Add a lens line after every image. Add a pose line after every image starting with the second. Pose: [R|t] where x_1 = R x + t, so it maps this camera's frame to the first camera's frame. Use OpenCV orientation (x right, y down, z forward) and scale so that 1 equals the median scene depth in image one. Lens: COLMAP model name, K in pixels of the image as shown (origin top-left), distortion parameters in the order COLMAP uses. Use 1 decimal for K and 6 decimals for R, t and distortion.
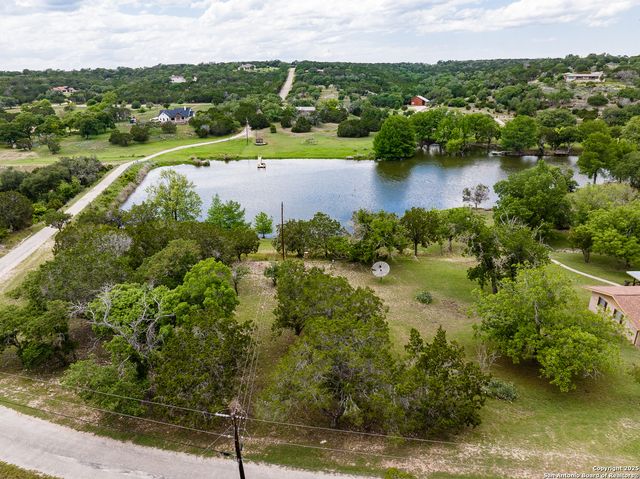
lens RADIAL K [[454.6, 0, 320.0], [0, 454.6, 239.5], [0, 0, 1]] dist [-0.054549, 0.030707]
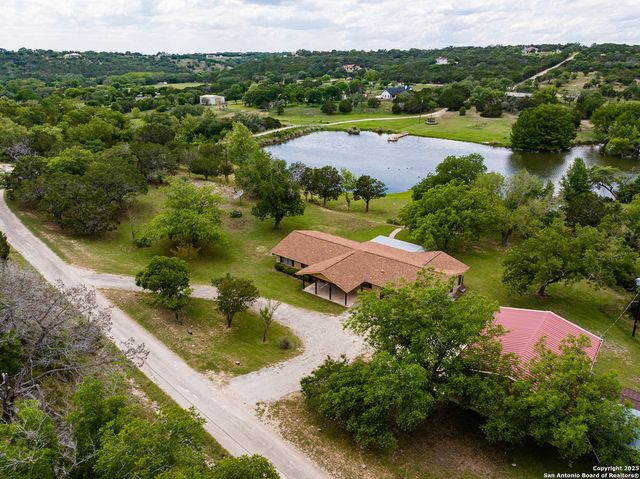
lens RADIAL K [[454.6, 0, 320.0], [0, 454.6, 239.5], [0, 0, 1]] dist [-0.054549, 0.030707]
pose [[0.788590, 0.235099, -0.568203, 0.387346], [-0.214971, 0.971125, 0.103461, 0.001344], [0.576119, 0.040559, 0.816359, -0.010301]]
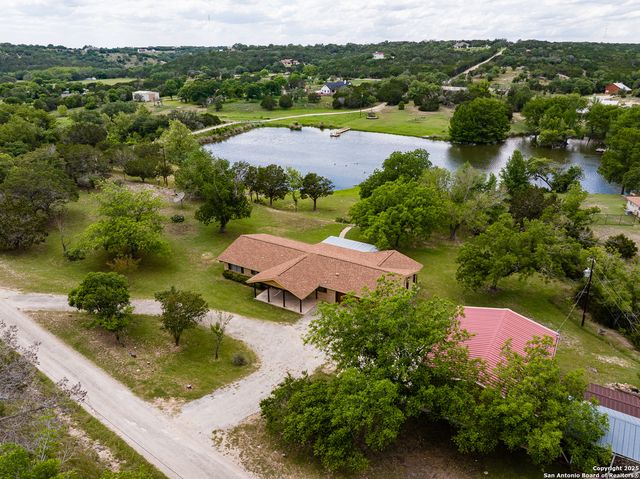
lens RADIAL K [[454.6, 0, 320.0], [0, 454.6, 239.5], [0, 0, 1]] dist [-0.054549, 0.030707]
pose [[0.861282, 0.205238, -0.464834, 0.375705], [-0.185015, 0.978670, 0.089300, -0.001735], [0.473247, 0.009089, 0.880883, -0.001800]]
